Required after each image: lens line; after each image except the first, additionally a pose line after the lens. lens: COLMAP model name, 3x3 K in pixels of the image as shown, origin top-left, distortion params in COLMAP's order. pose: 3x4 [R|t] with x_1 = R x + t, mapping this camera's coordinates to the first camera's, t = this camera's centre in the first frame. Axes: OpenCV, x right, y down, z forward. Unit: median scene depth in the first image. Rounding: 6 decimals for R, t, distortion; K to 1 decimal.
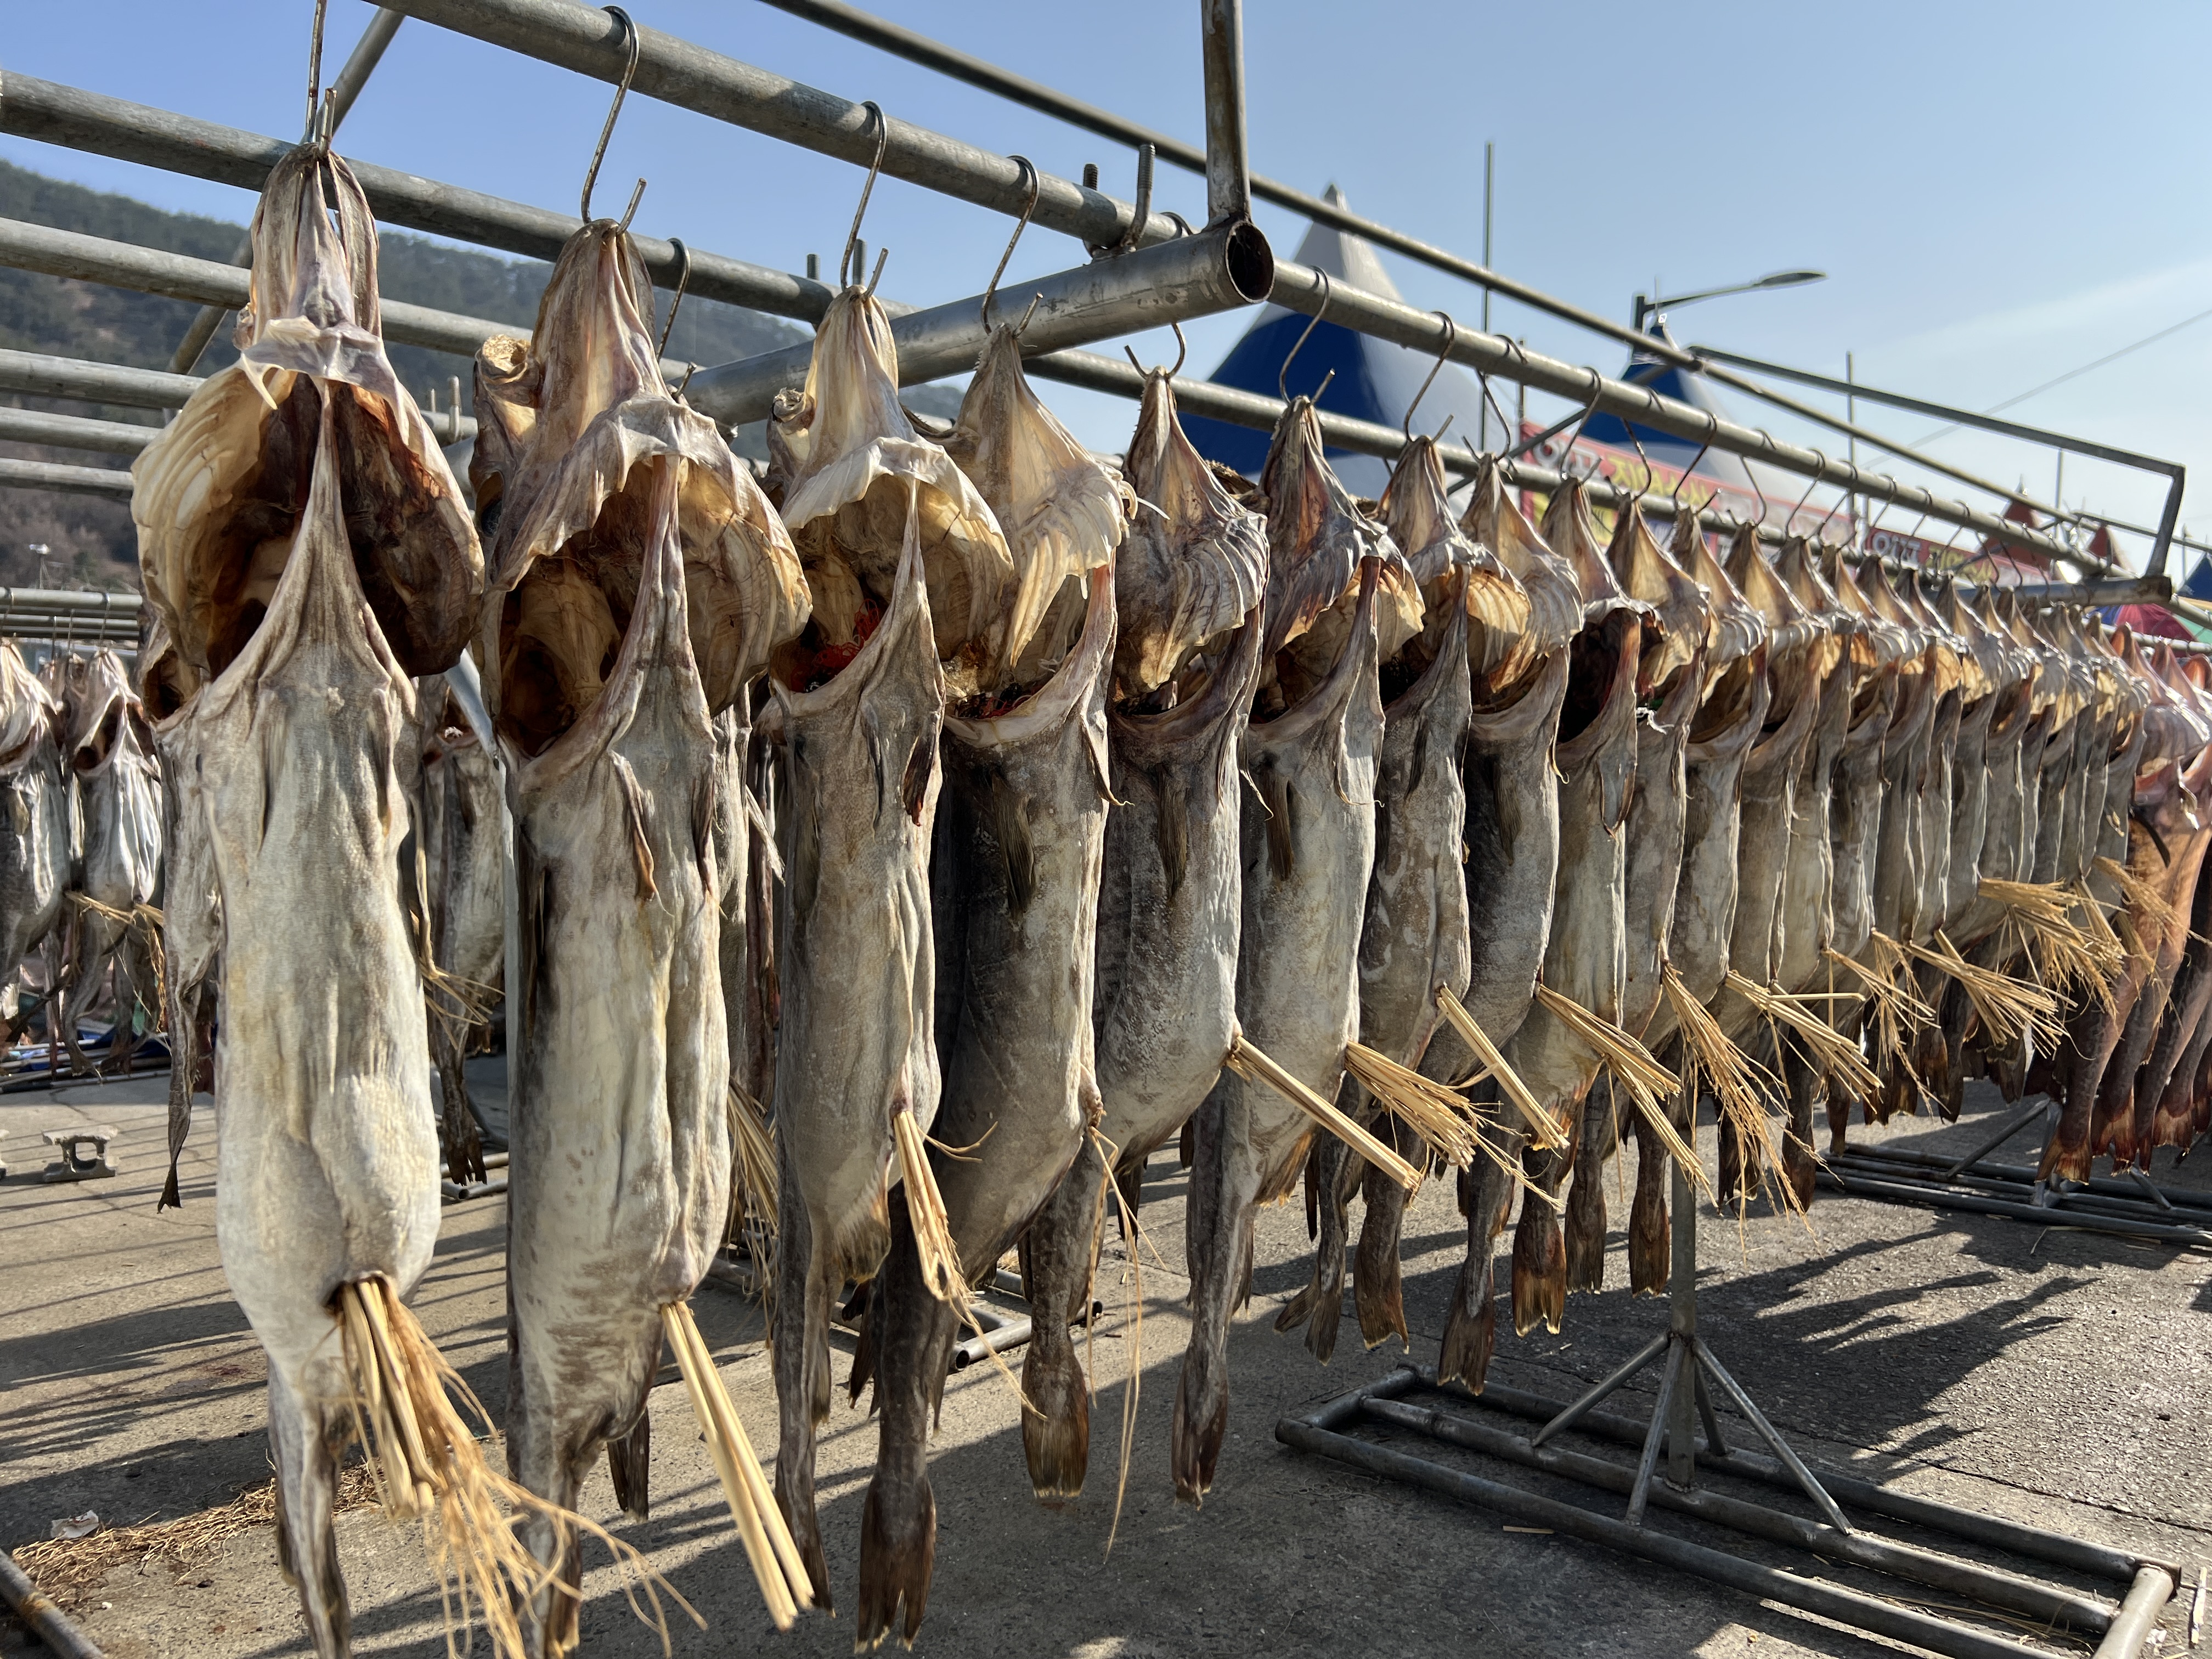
lens RADIAL K [[1639.9, 0, 1002.5], [0, 1639.9, 828.0], [0, 0, 1]] dist [0.023518, -0.042307]
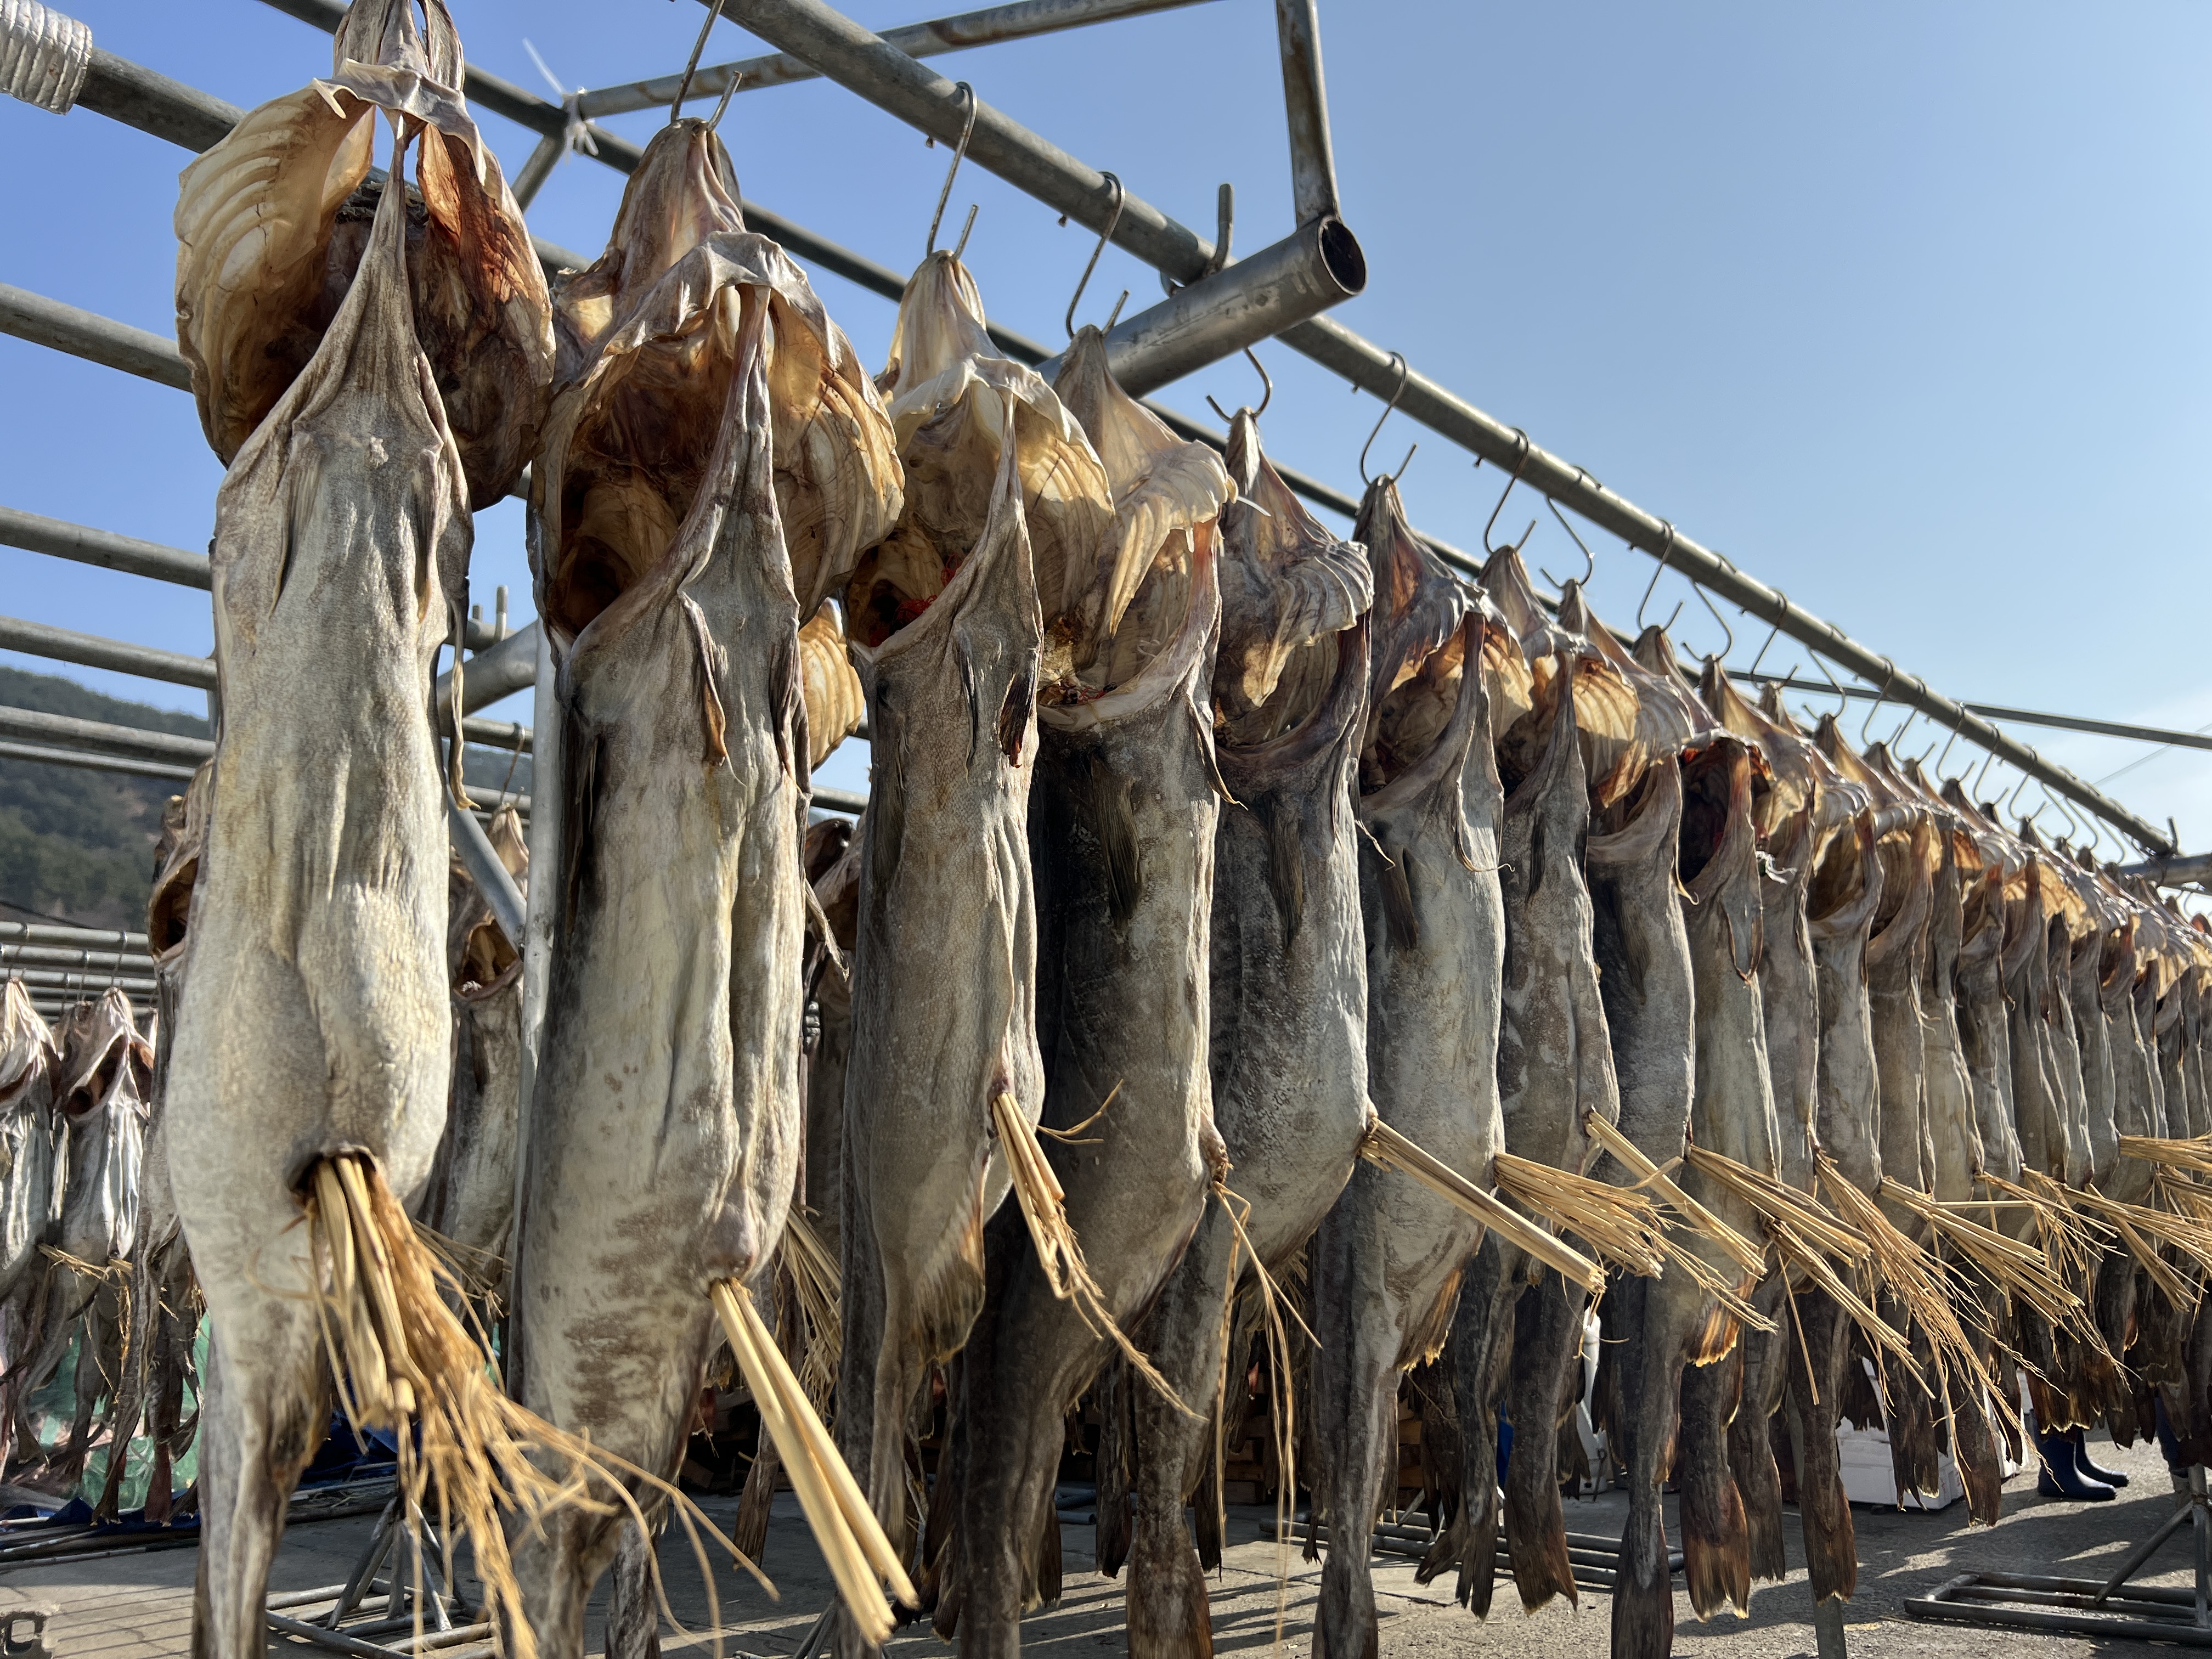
lens RADIAL K [[1639.9, 0, 1002.5], [0, 1639.9, 828.0], [0, 0, 1]] dist [0.023518, -0.042307]
pose [[0.999901, -0.013002, -0.005456, -0.052839], [0.011051, 0.962948, -0.269462, 0.255710], [0.008757, 0.269374, 0.962996, 0.157758]]
